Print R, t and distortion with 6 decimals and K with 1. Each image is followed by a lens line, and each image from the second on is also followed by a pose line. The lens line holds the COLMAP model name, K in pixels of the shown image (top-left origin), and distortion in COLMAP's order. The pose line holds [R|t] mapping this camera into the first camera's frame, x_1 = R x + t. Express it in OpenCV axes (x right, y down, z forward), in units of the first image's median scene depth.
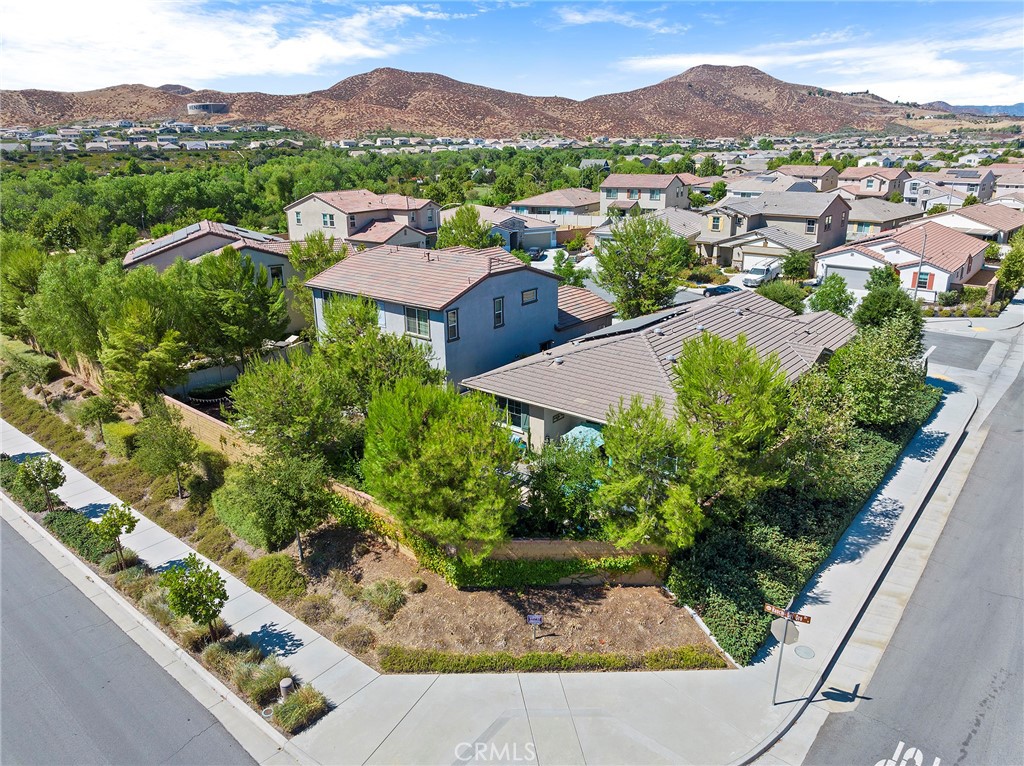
lens RADIAL K [[719.8, 0, 512.0], [0, 719.8, 383.0], [0, 0, 1]] dist [-0.063011, 0.034125]
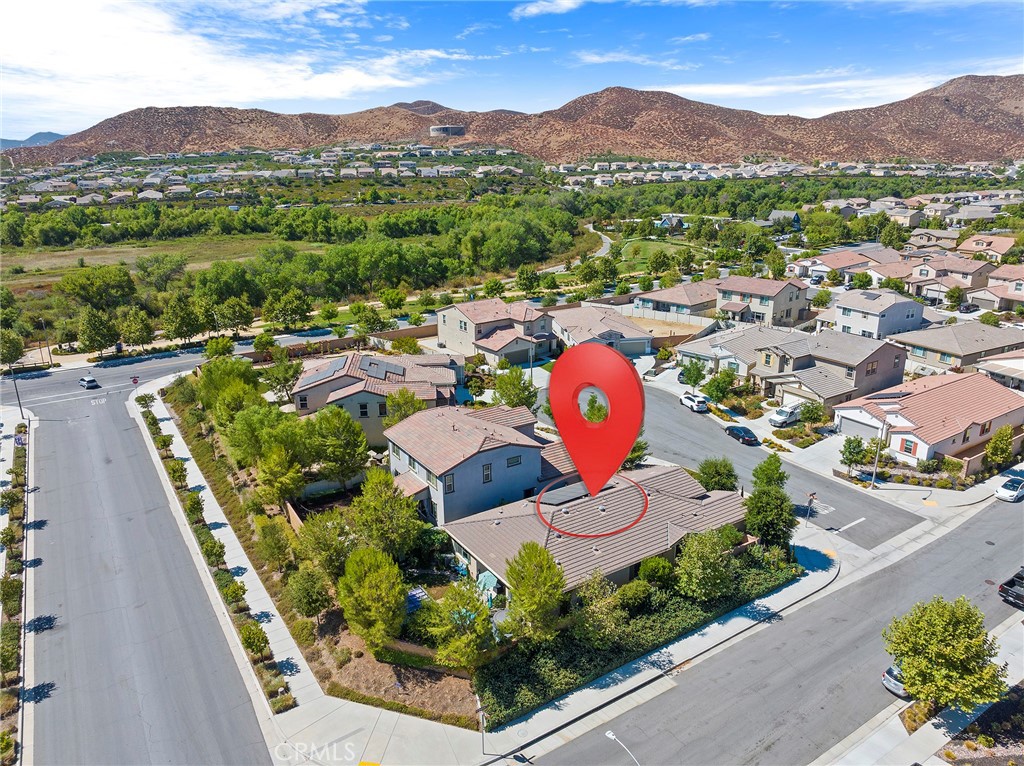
lens RADIAL K [[718.2, 0, 512.0], [0, 718.2, 383.0], [0, 0, 1]] dist [-0.039679, -0.000390]
pose [[0.952444, 0.094881, -0.289567, 0.122211], [-0.097017, 0.995258, 0.007002, -0.081693], [0.288858, 0.021424, 0.957132, -0.123559]]
